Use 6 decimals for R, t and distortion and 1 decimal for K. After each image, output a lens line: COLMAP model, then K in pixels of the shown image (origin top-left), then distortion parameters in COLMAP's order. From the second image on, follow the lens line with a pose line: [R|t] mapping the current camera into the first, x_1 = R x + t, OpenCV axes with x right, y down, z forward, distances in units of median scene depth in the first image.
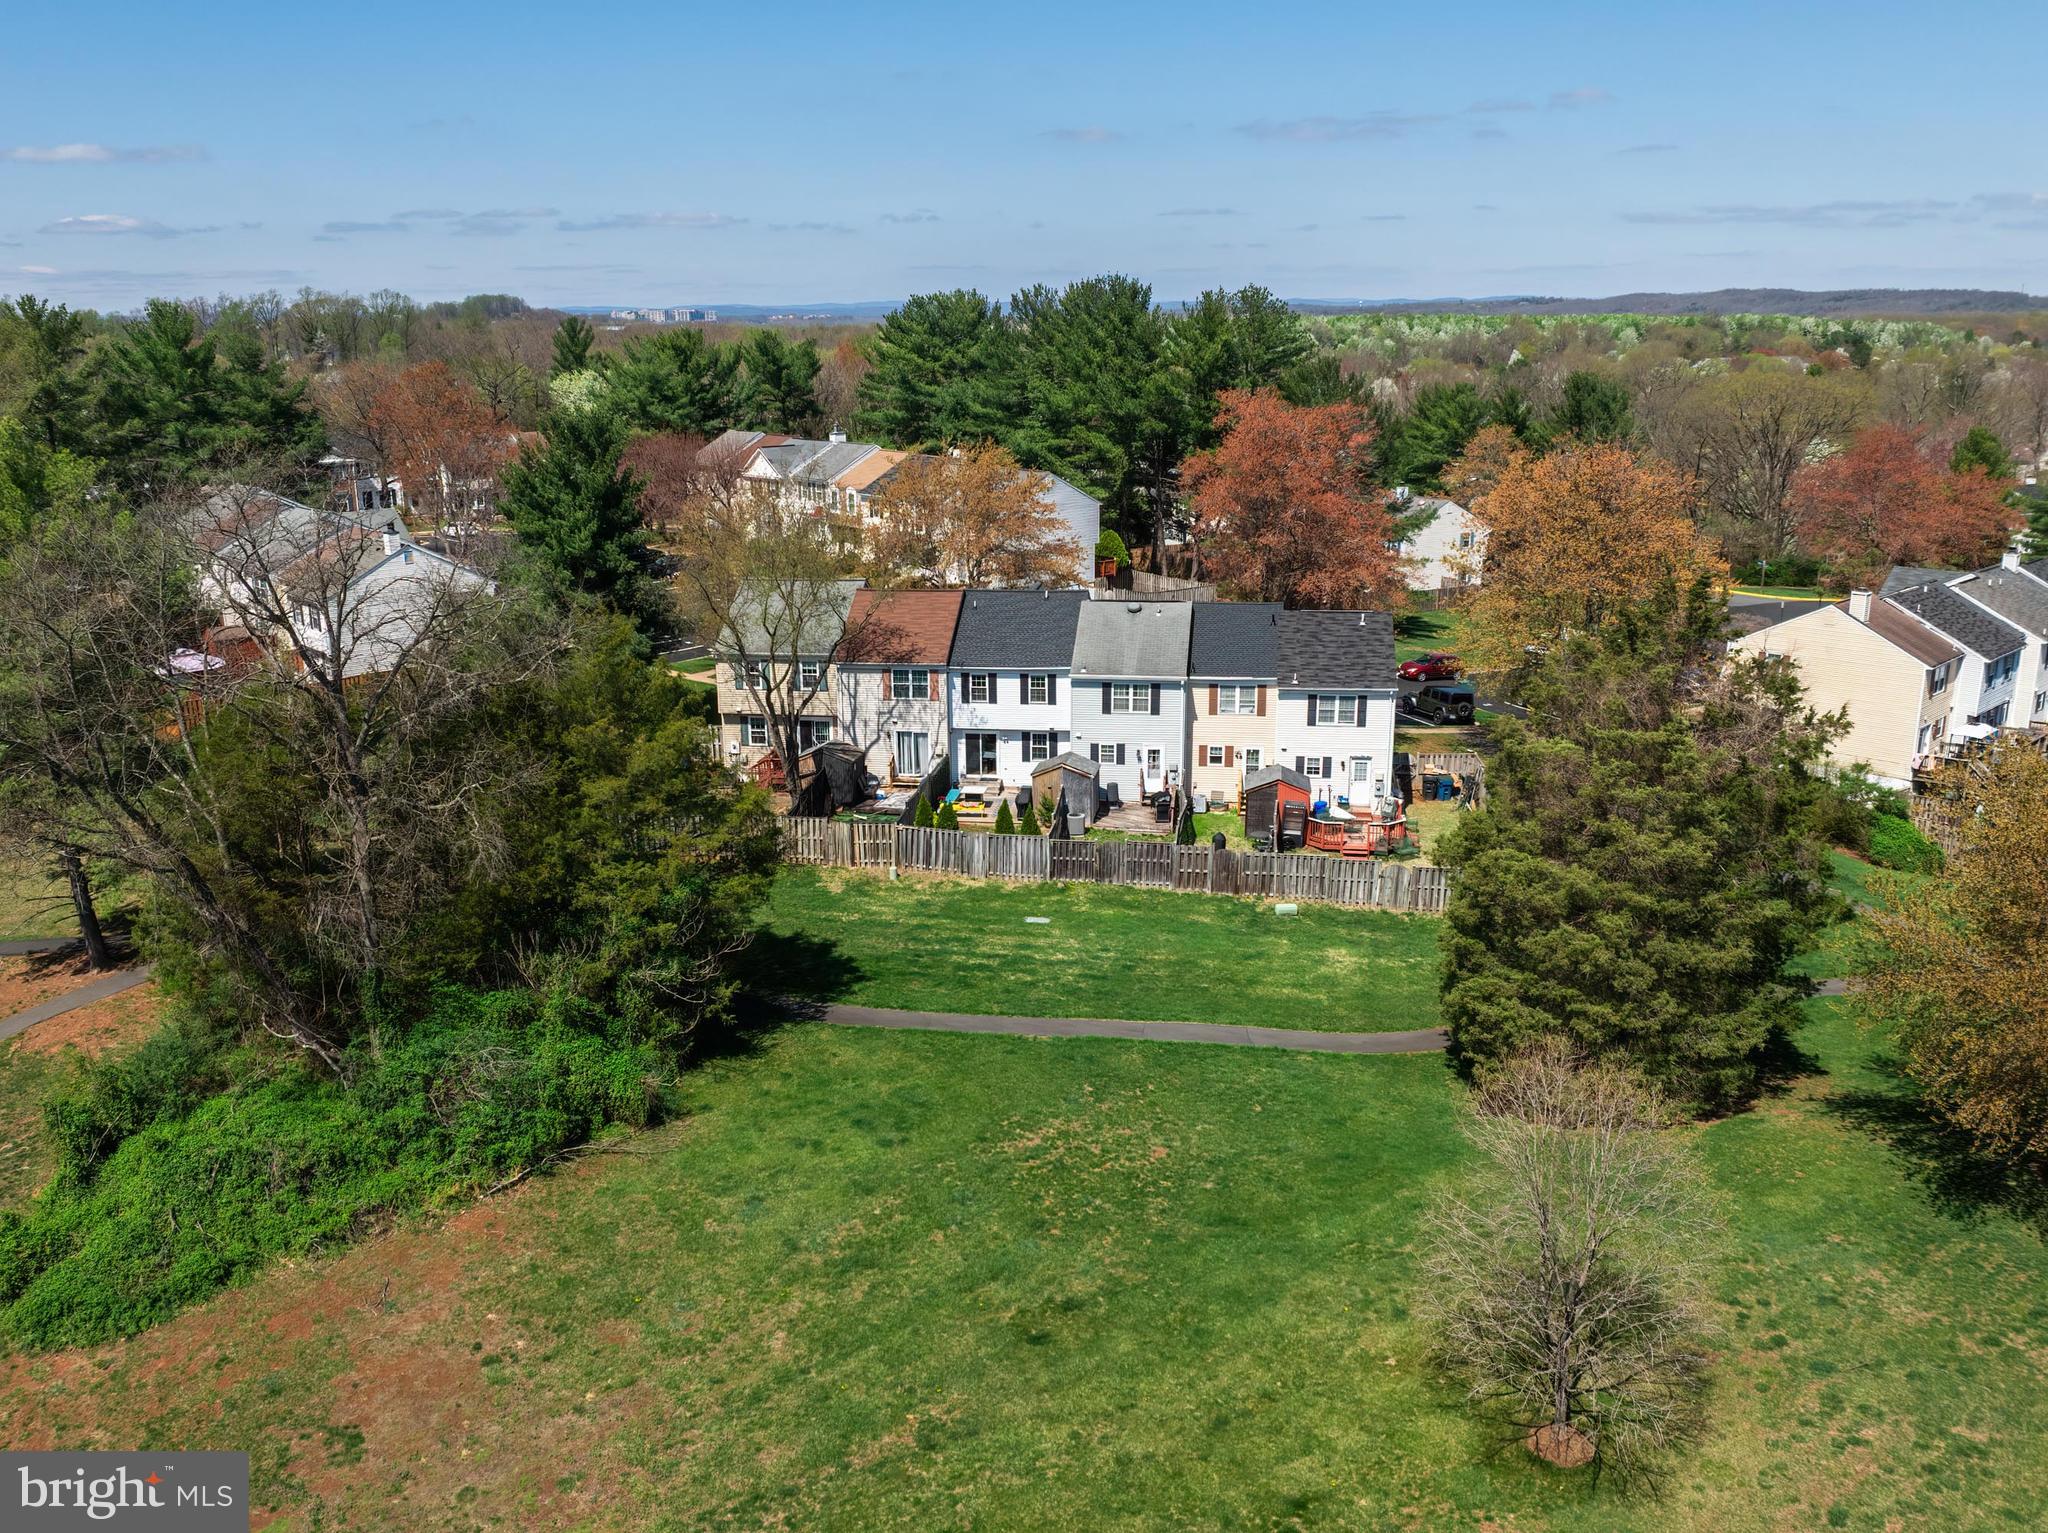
lens RADIAL K [[1721.8, 0, 971.2], [0, 1721.8, 825.2], [0, 0, 1]] dist [-0.043310, -0.001602]
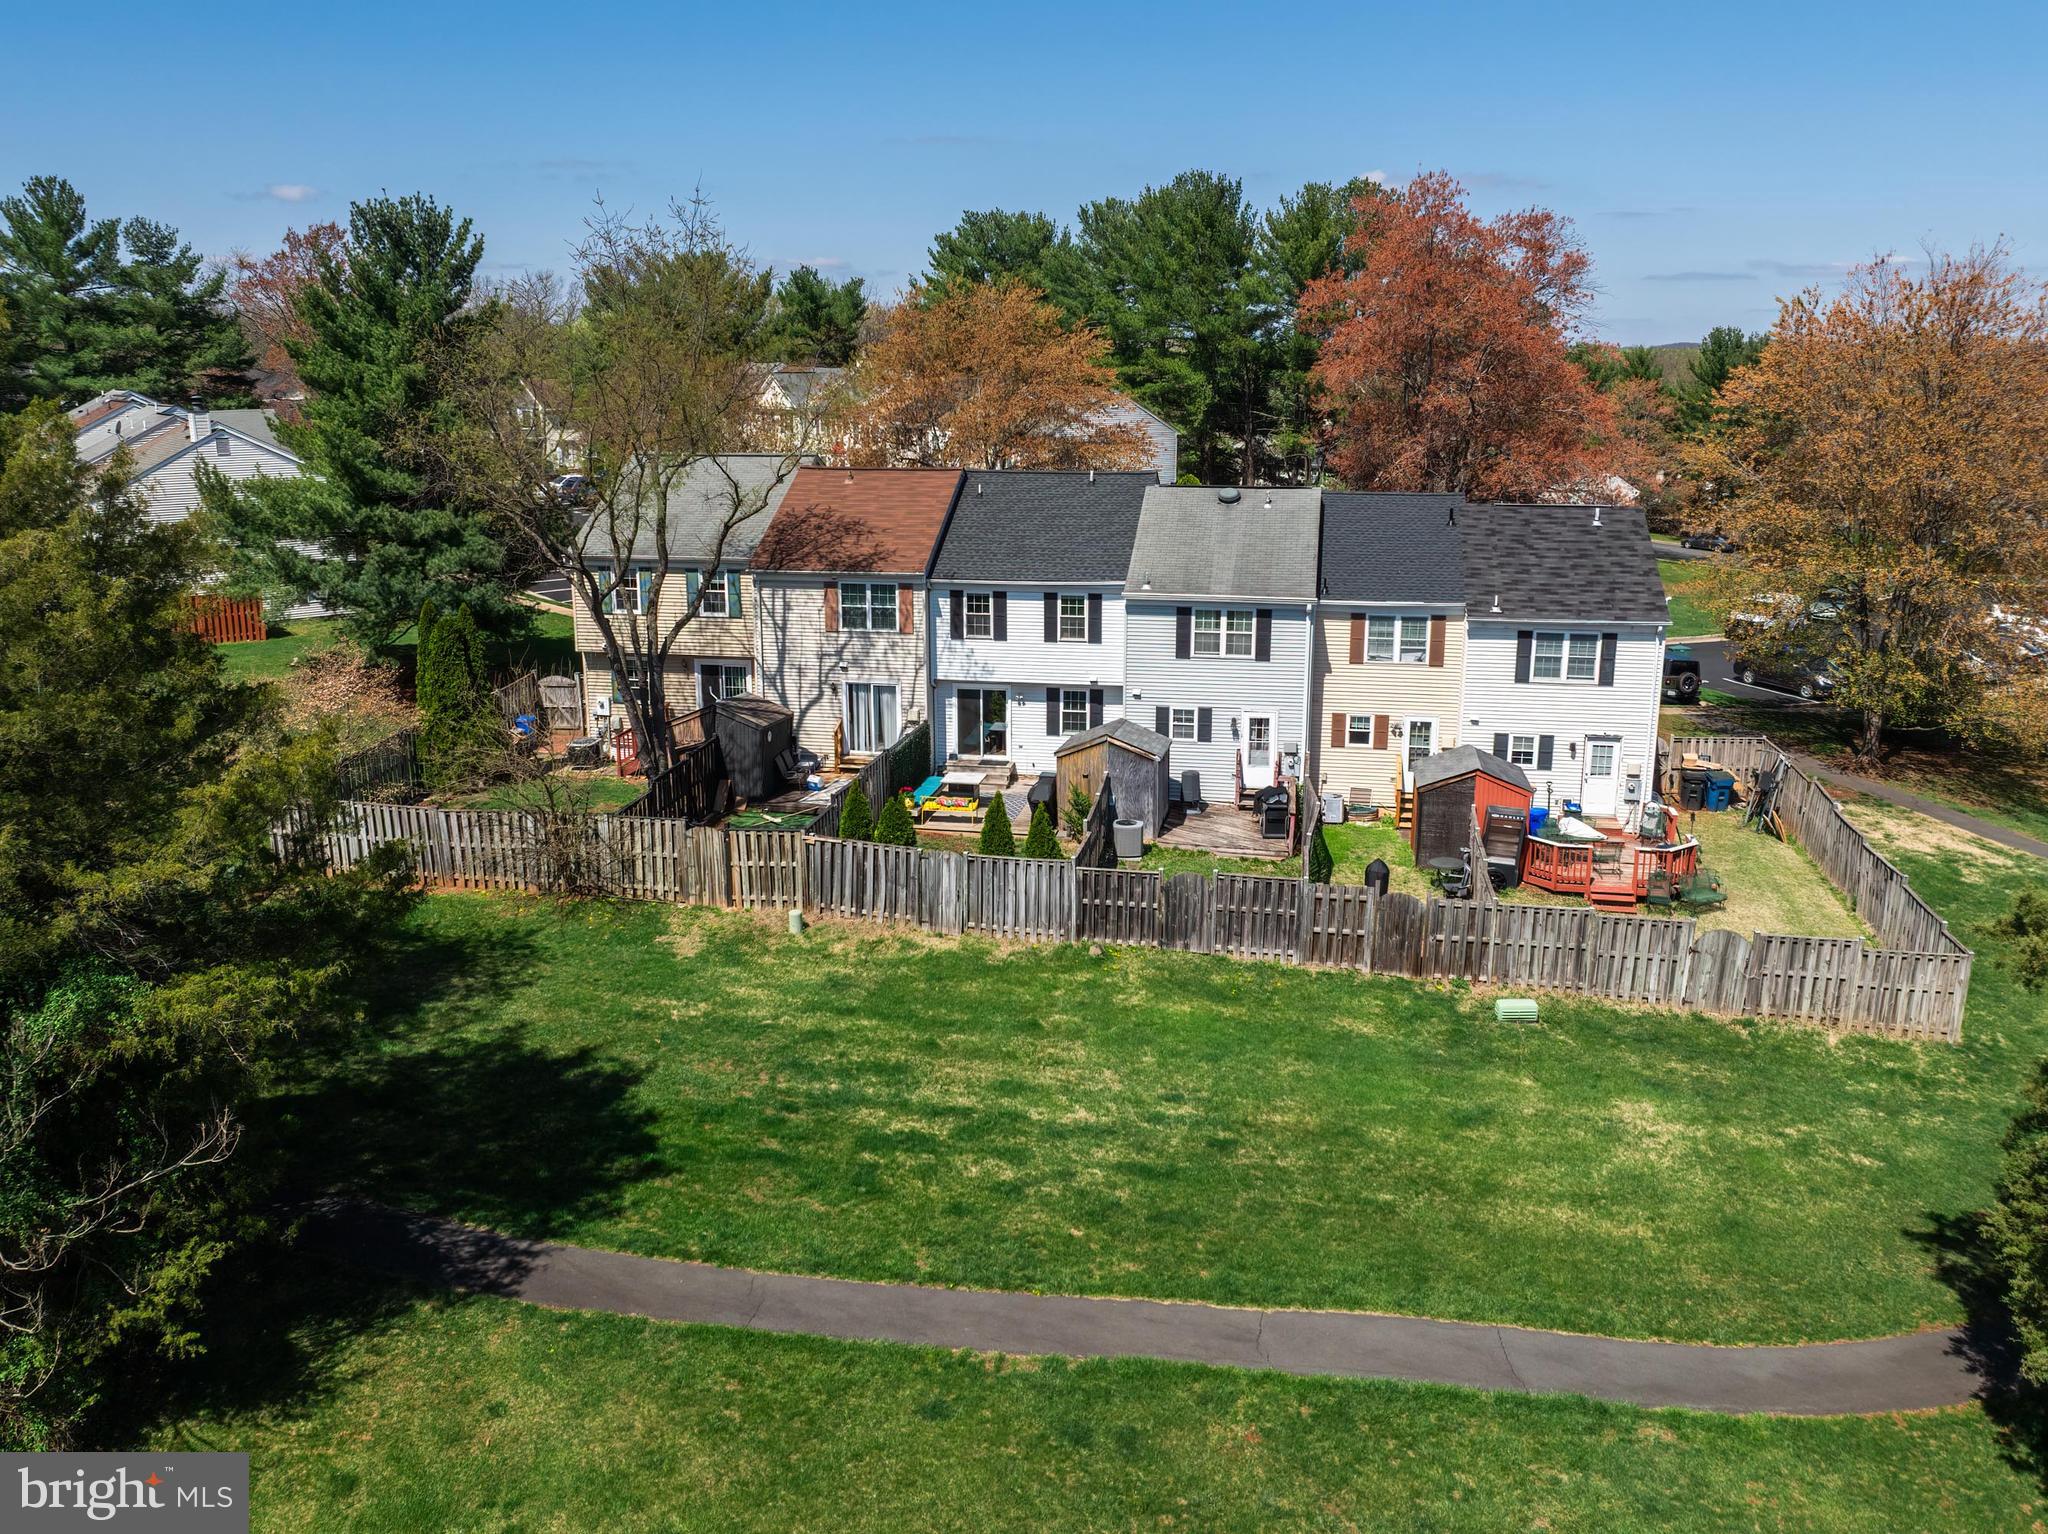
lens RADIAL K [[1598.1, 0, 1020.3], [0, 1598.1, 740.7], [0, 0, 1]] dist [-0.039710, -0.002832]
pose [[0.999572, 0.019473, -0.021828, 0.035216], [-0.020589, 0.998429, -0.052102, -0.004811], [0.020779, 0.052529, 0.998403, 0.451028]]
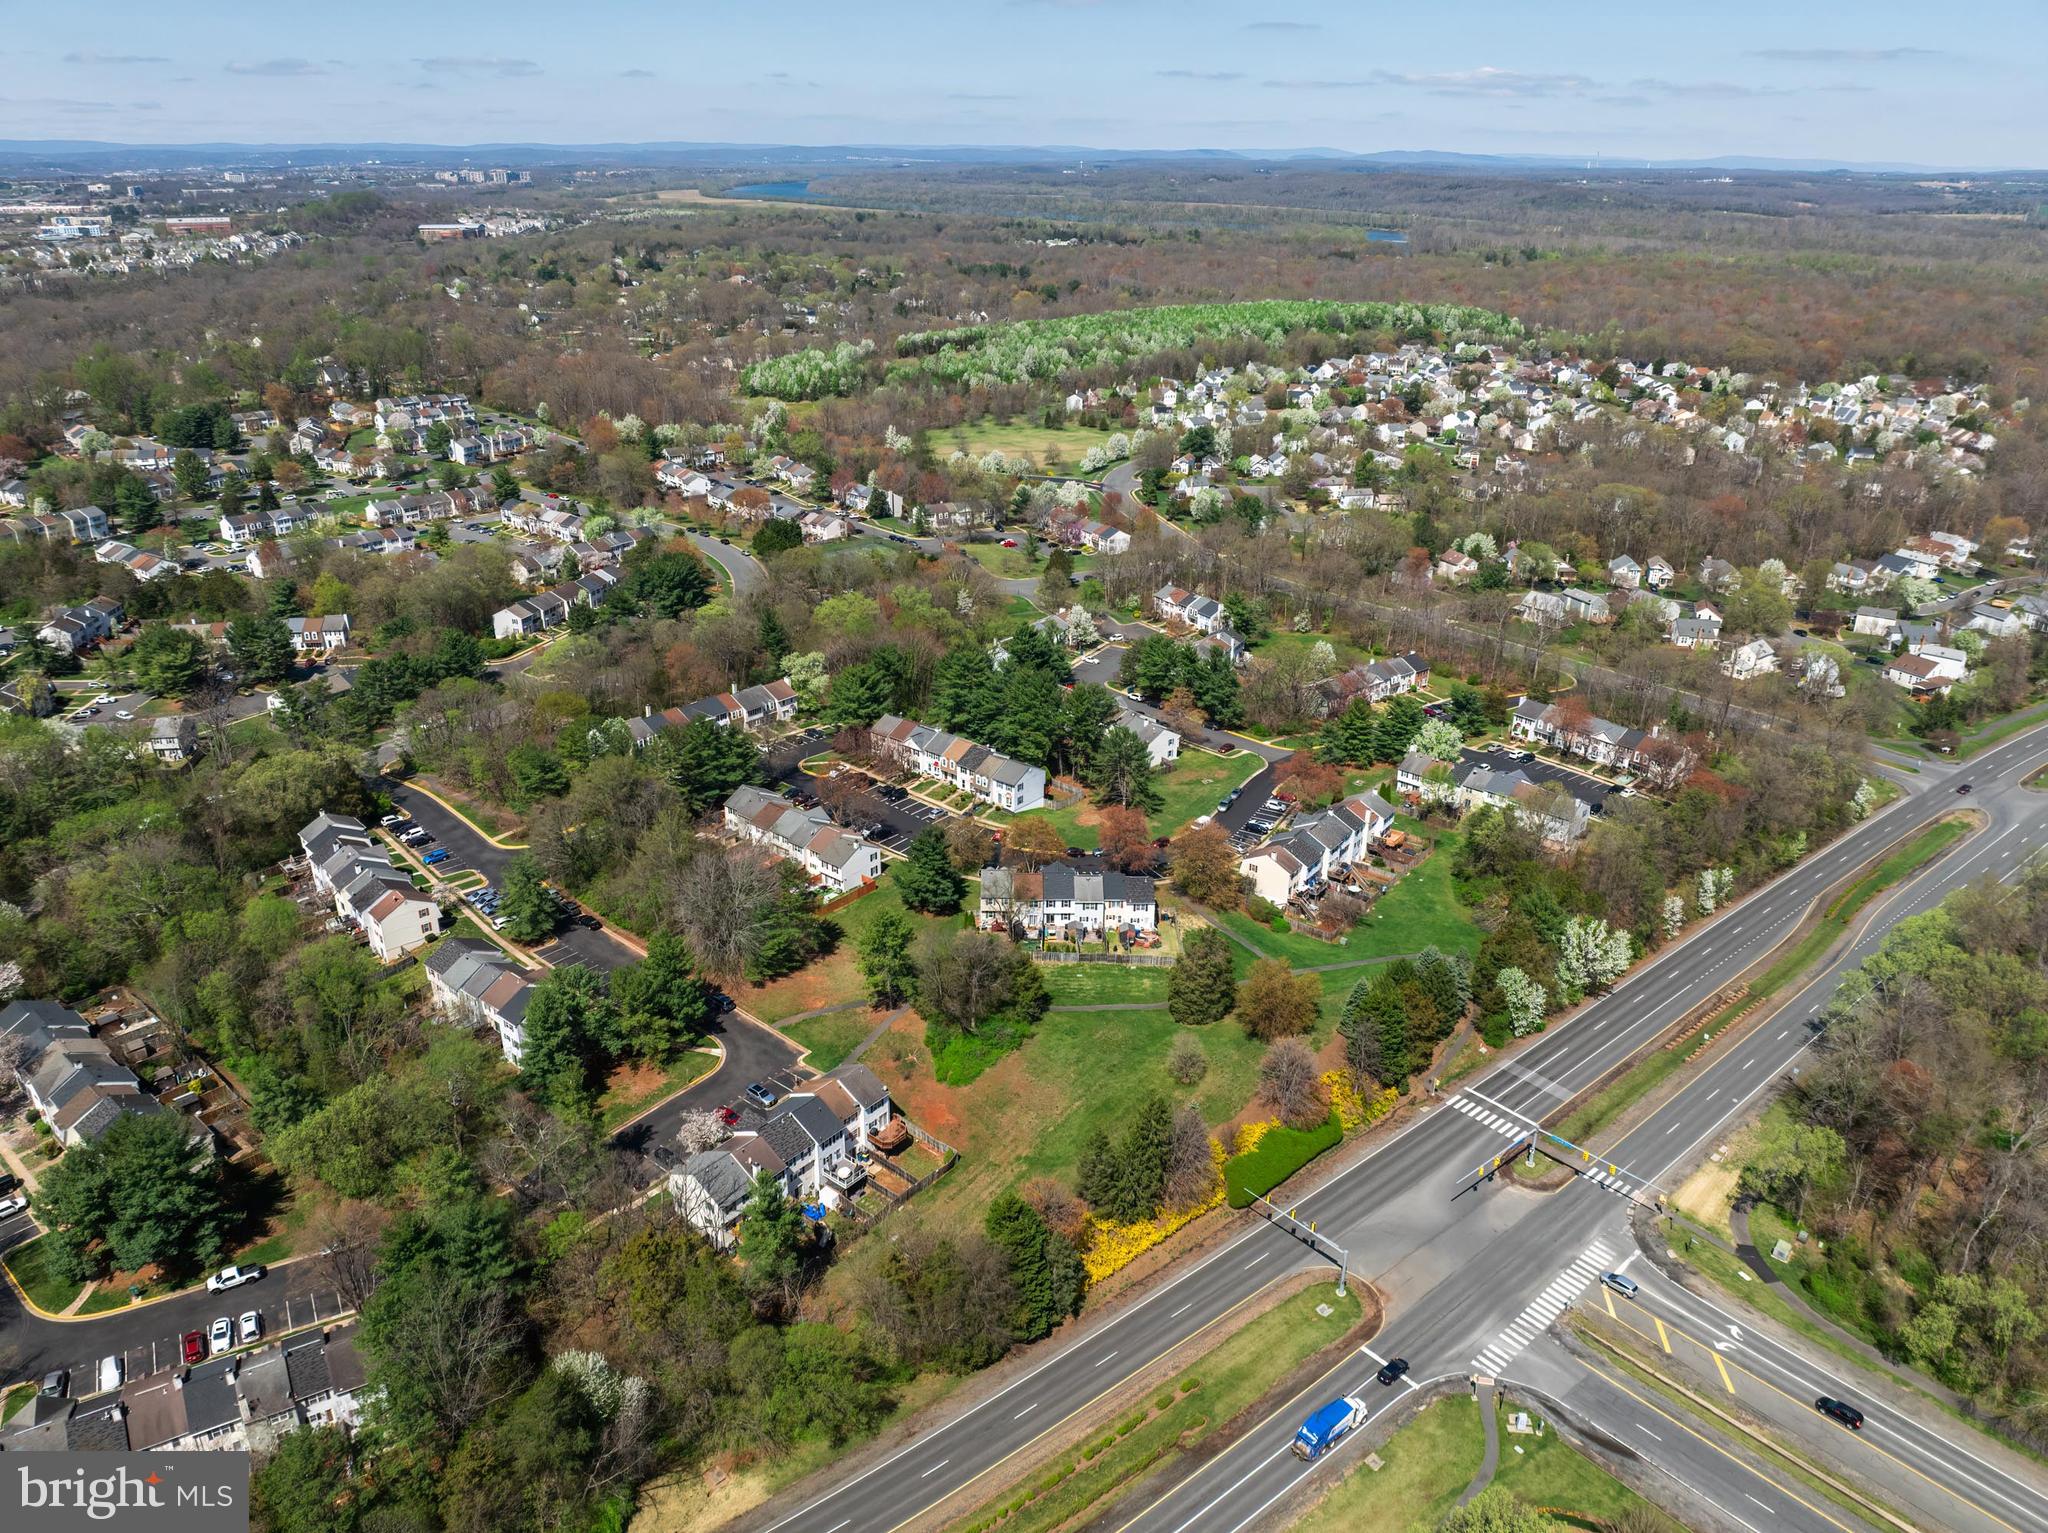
lens RADIAL K [[1440.5, 0, 1022.7], [0, 1440.5, 742.0], [0, 0, 1]] dist [-0.032782, -0.006407]
pose [[0.984105, -0.046572, 0.171373, -0.638181], [0.029530, 0.994481, 0.100679, -0.823971], [-0.175116, -0.094018, 0.980049, -2.290772]]
